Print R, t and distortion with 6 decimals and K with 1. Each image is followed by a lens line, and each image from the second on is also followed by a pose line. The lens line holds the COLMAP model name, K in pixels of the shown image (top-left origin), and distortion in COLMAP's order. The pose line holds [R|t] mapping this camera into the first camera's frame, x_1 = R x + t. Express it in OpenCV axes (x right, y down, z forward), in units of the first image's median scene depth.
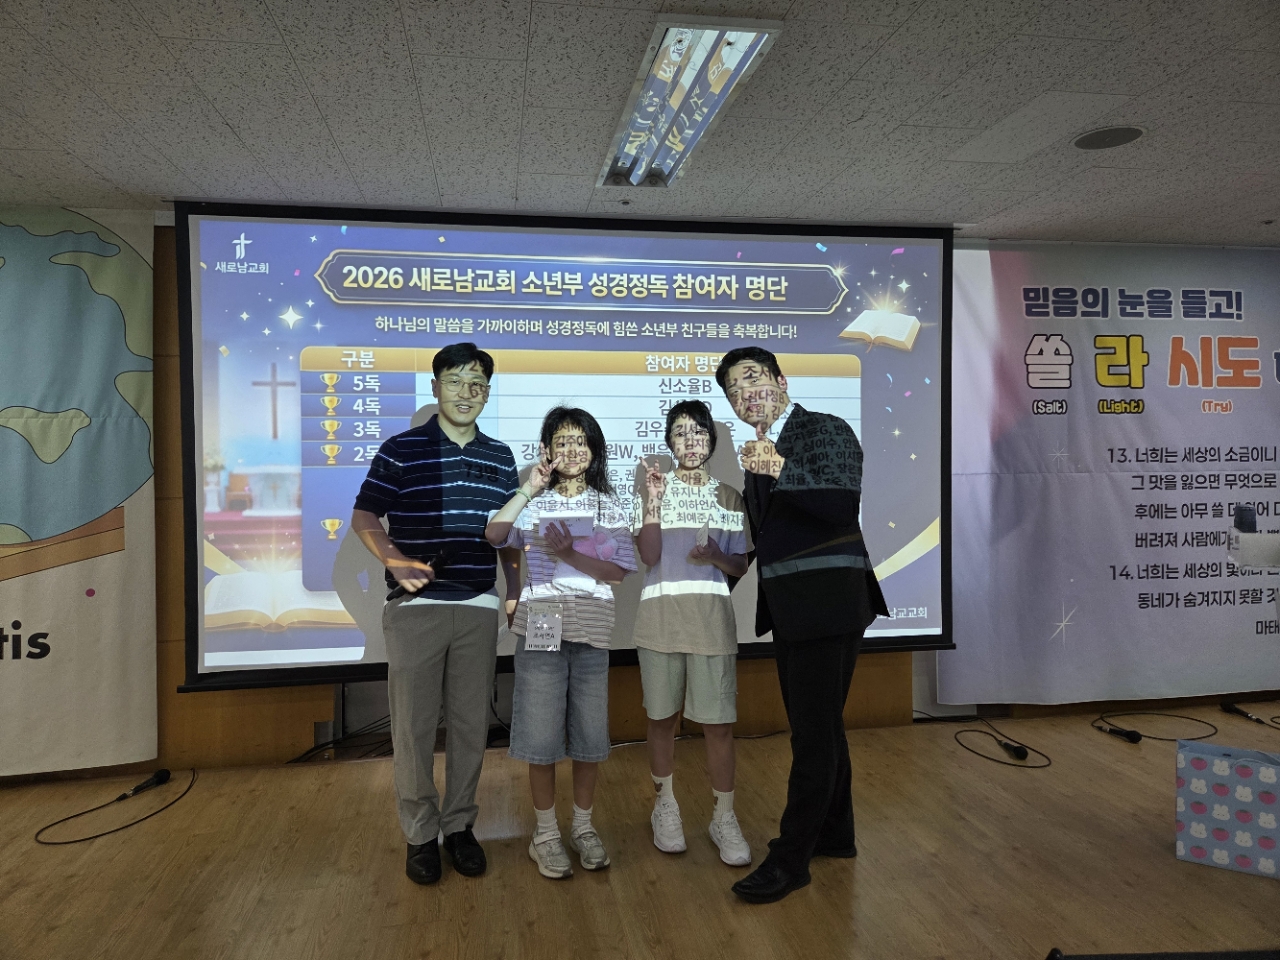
lens RADIAL K [[853.5, 0, 632.6], [0, 853.5, 471.4], [0, 0, 1]] dist [0.048173, -0.036430]
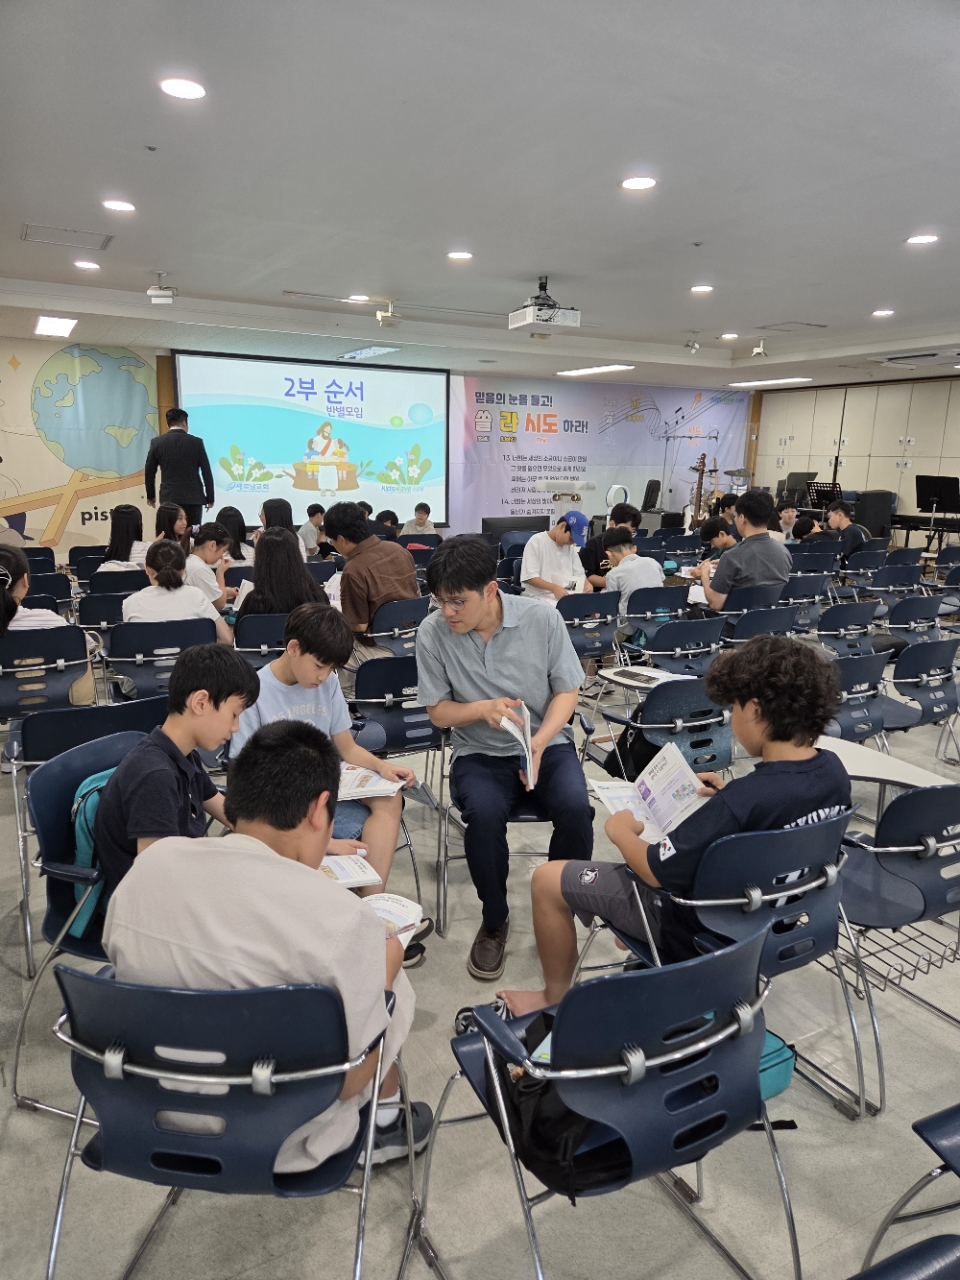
lens RADIAL K [[853.5, 0, 458.9], [0, 853.5, 654.5], [0, 0, 1]] dist [0.048173, -0.036430]
pose [[0.949048, -0.042030, 0.312316, -0.544079], [-0.027654, 0.976135, 0.215397, 0.012371], [-0.313916, -0.213058, 0.925237, -1.916512]]
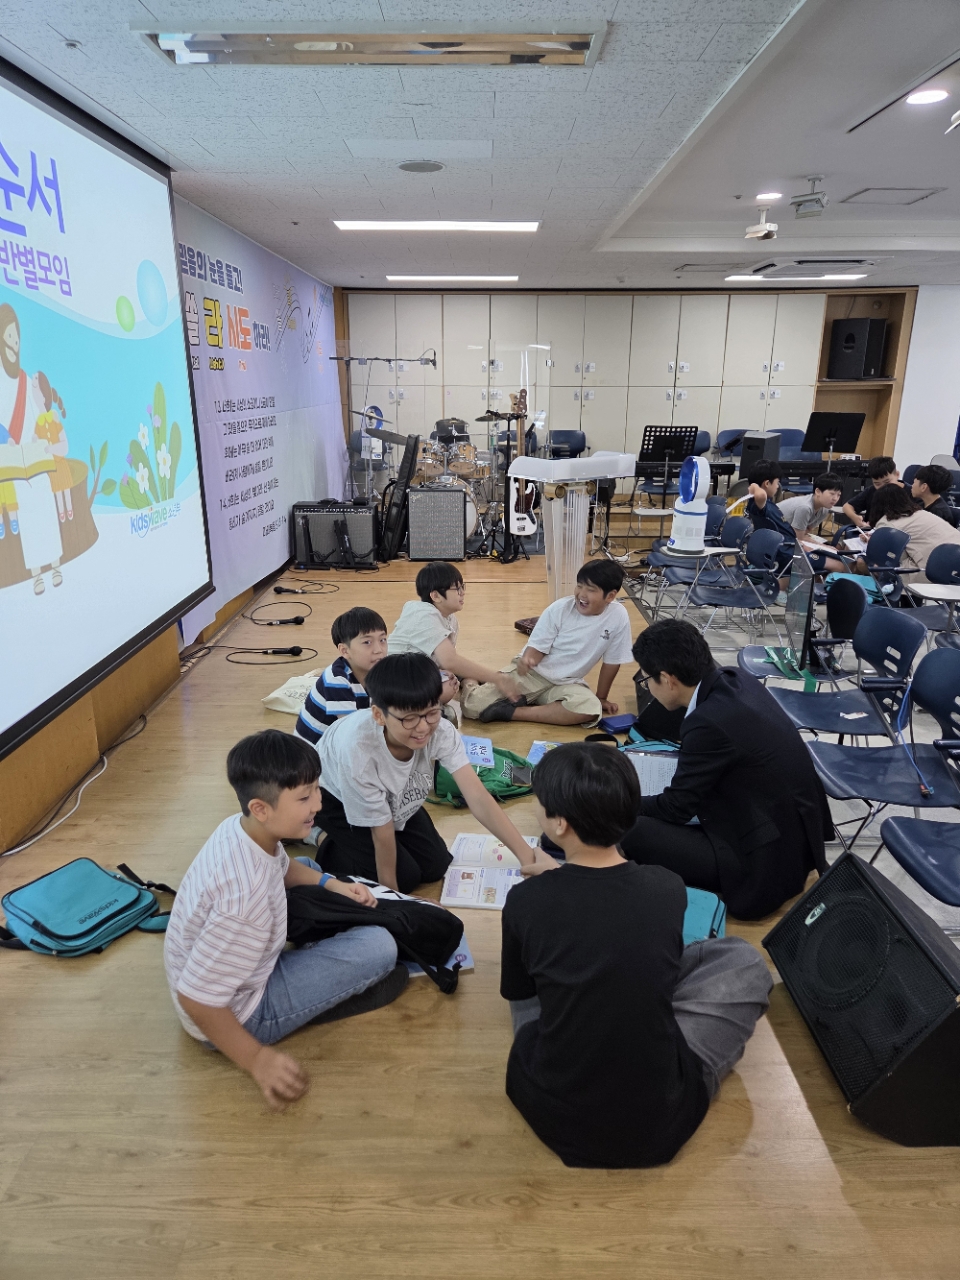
lens RADIAL K [[853.5, 0, 477.7], [0, 853.5, 638.6], [0, 0, 1]] dist [0.048173, -0.036430]
pose [[0.161702, -0.276376, 0.947348, -0.728965], [0.003493, 0.960136, 0.279510, -0.051017], [-0.986834, -0.041888, 0.156221, 0.539894]]
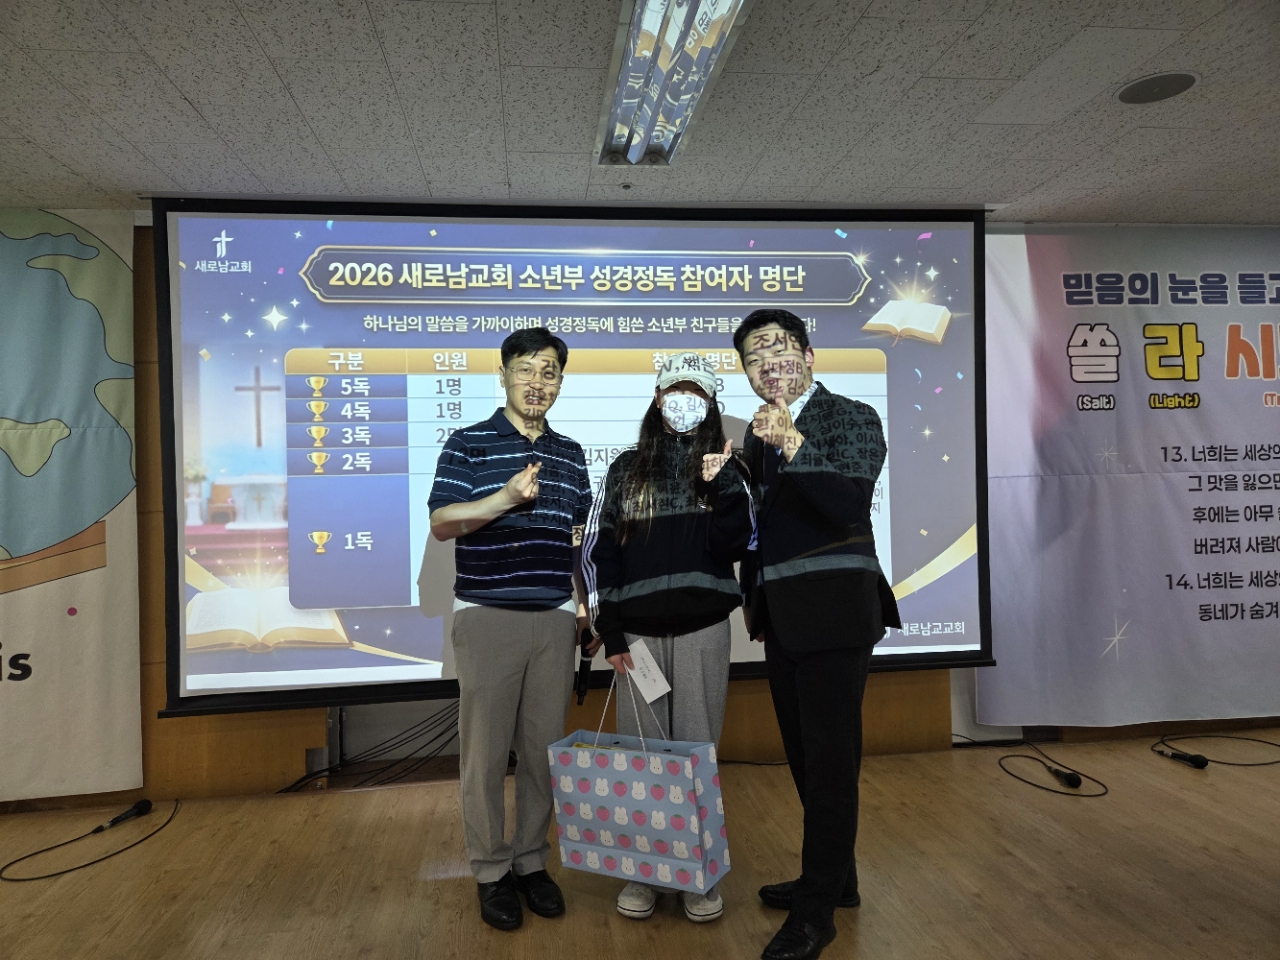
lens RADIAL K [[853.5, 0, 634.2], [0, 853.5, 484.1], [0, 0, 1]] dist [0.048173, -0.036430]
pose [[0.999173, -0.015402, -0.037625, 0.029365], [0.014741, 0.999733, -0.017773, 0.025428], [0.037889, 0.017203, 0.999134, 0.072472]]
